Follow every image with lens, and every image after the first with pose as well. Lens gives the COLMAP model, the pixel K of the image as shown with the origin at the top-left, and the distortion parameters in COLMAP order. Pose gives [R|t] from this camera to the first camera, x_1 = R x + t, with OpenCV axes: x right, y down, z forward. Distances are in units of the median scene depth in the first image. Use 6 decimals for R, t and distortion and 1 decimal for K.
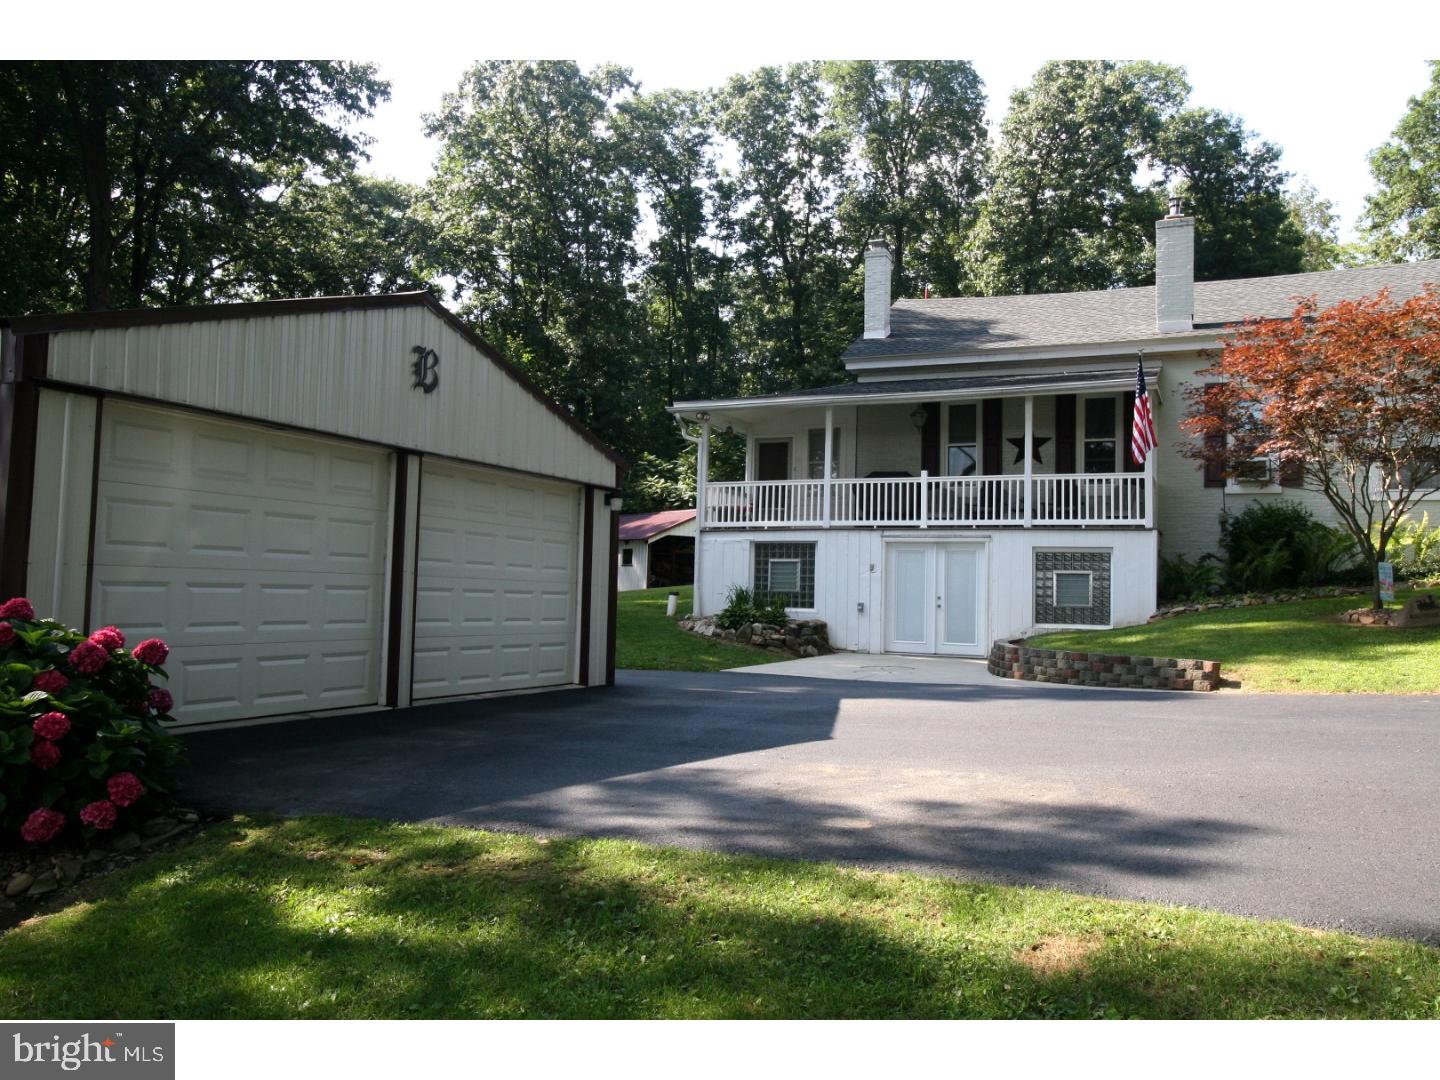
lens RADIAL K [[1144.0, 0, 720.9], [0, 1144.0, 538.7], [0, 0, 1]] dist [-0.009643, -0.002405]
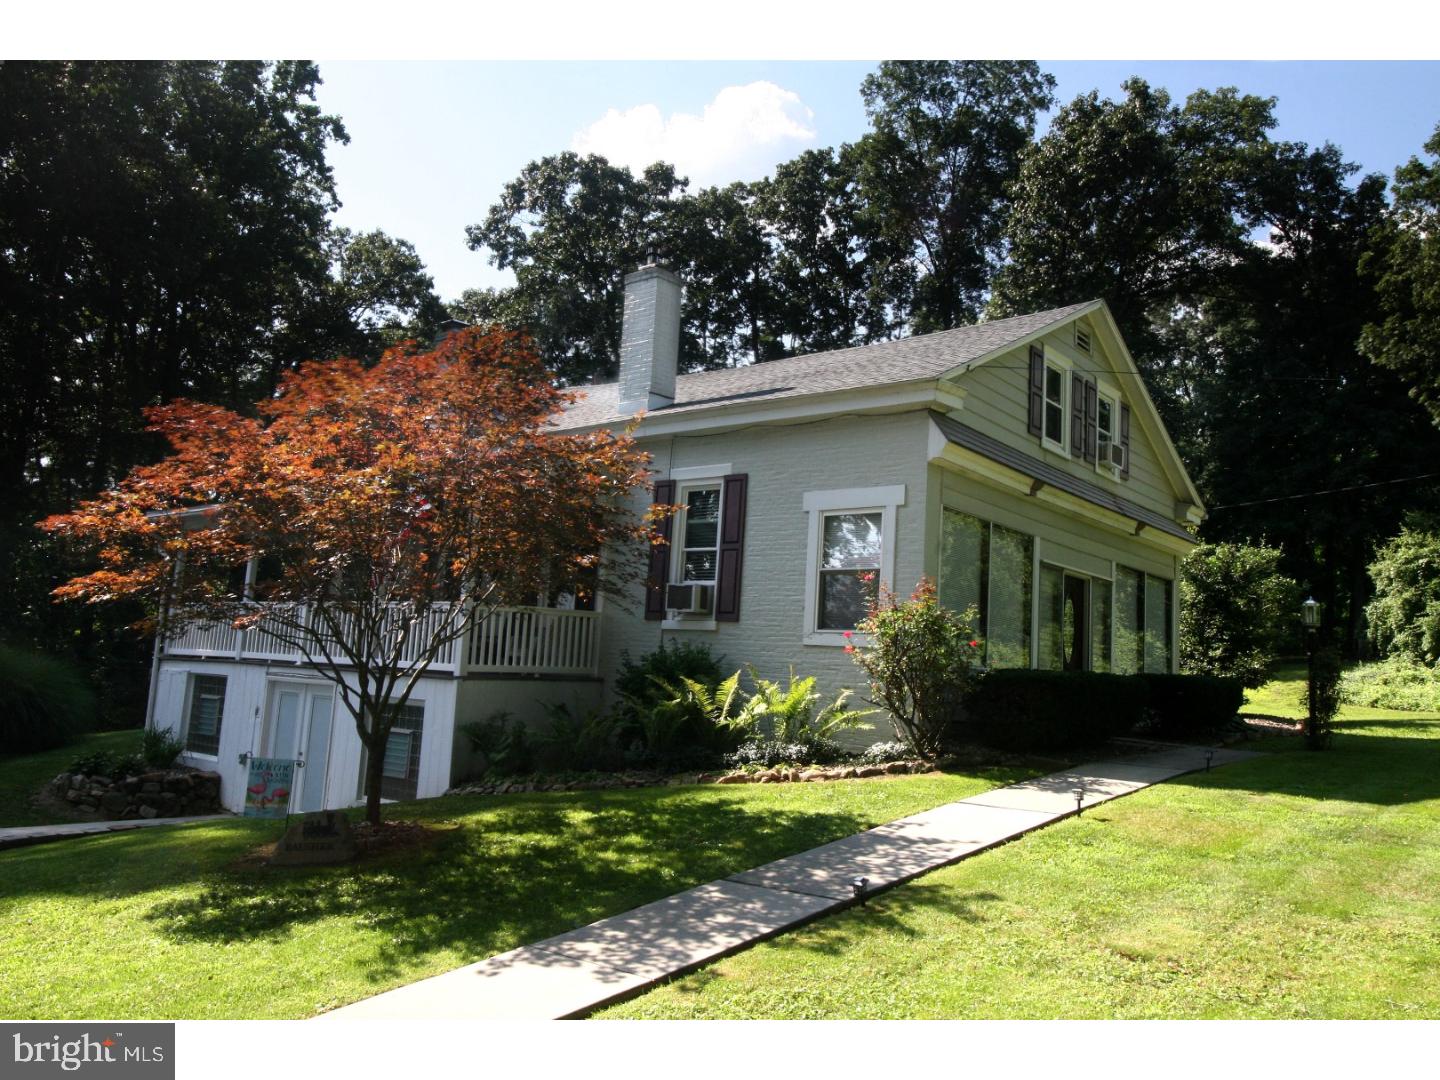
lens RADIAL K [[1144.0, 0, 720.1], [0, 1144.0, 538.3], [0, 0, 1]] dist [-0.009643, -0.002405]
pose [[0.956924, -0.003819, -0.290313, 0.676147], [-0.021192, 0.996328, -0.082959, -0.036563], [0.289564, 0.085538, 0.953329, 0.293676]]
